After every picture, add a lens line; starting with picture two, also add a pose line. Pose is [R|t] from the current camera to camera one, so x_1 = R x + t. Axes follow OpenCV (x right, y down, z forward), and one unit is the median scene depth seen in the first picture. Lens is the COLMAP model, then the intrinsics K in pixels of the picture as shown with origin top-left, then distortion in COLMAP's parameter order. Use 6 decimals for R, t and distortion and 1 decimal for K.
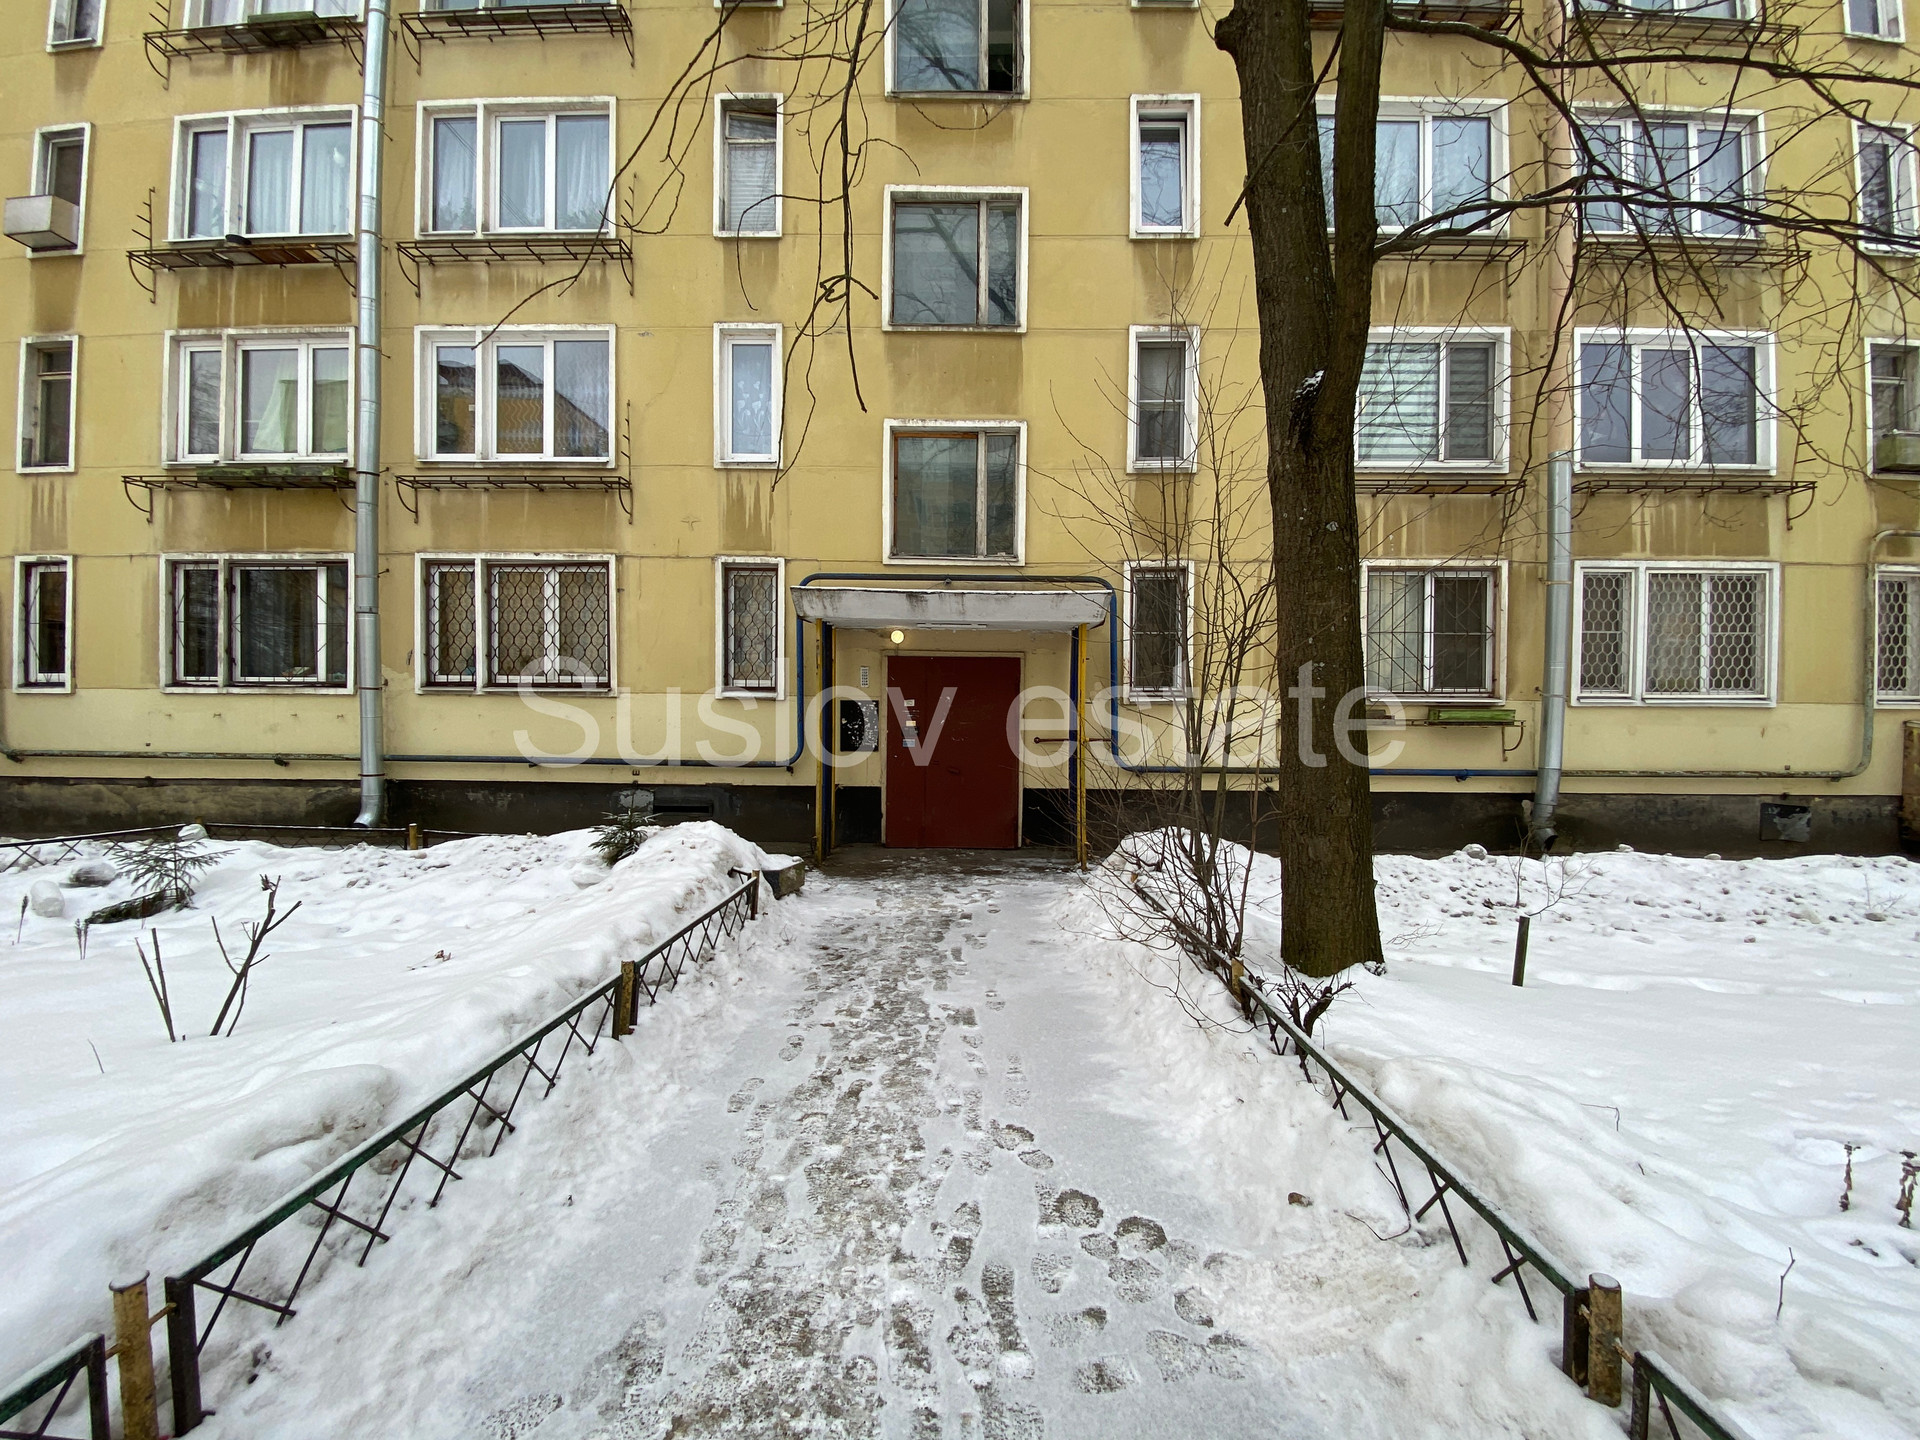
lens RADIAL K [[787.8, 0, 960.0], [0, 787.8, 720.0], [0, 0, 1]] dist [0.021905, -0.021097]
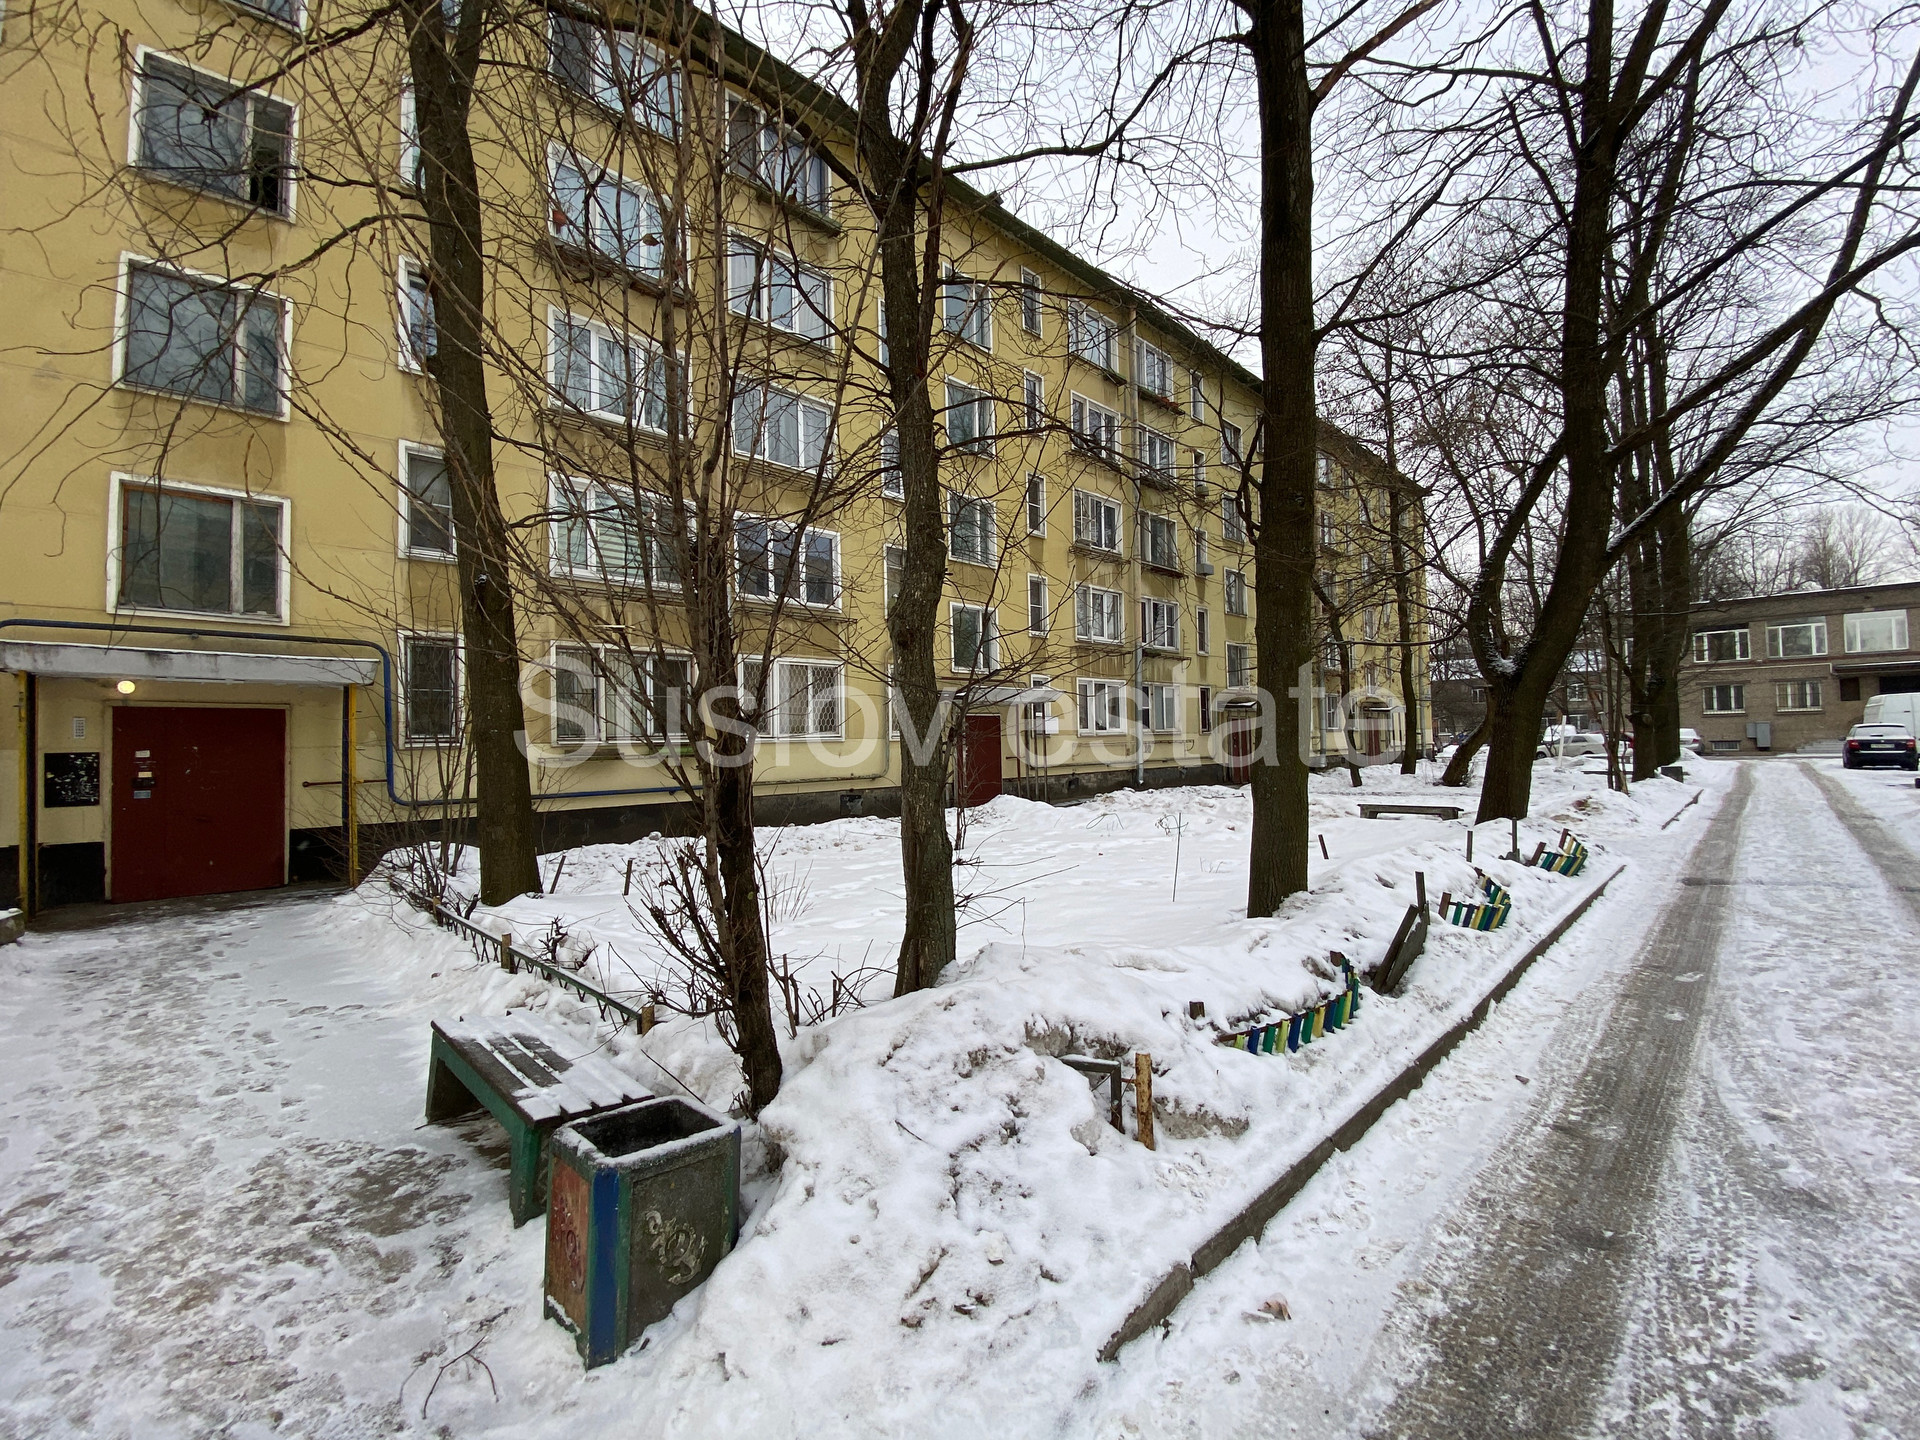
lens RADIAL K [[787.8, 0, 960.0], [0, 787.8, 720.0], [0, 0, 1]] dist [0.021905, -0.021097]
pose [[0.714954, -0.003502, 0.699162, -0.022762], [0.032691, 0.999061, -0.028425, -0.003253], [-0.698406, 0.043179, 0.714398, -0.463701]]
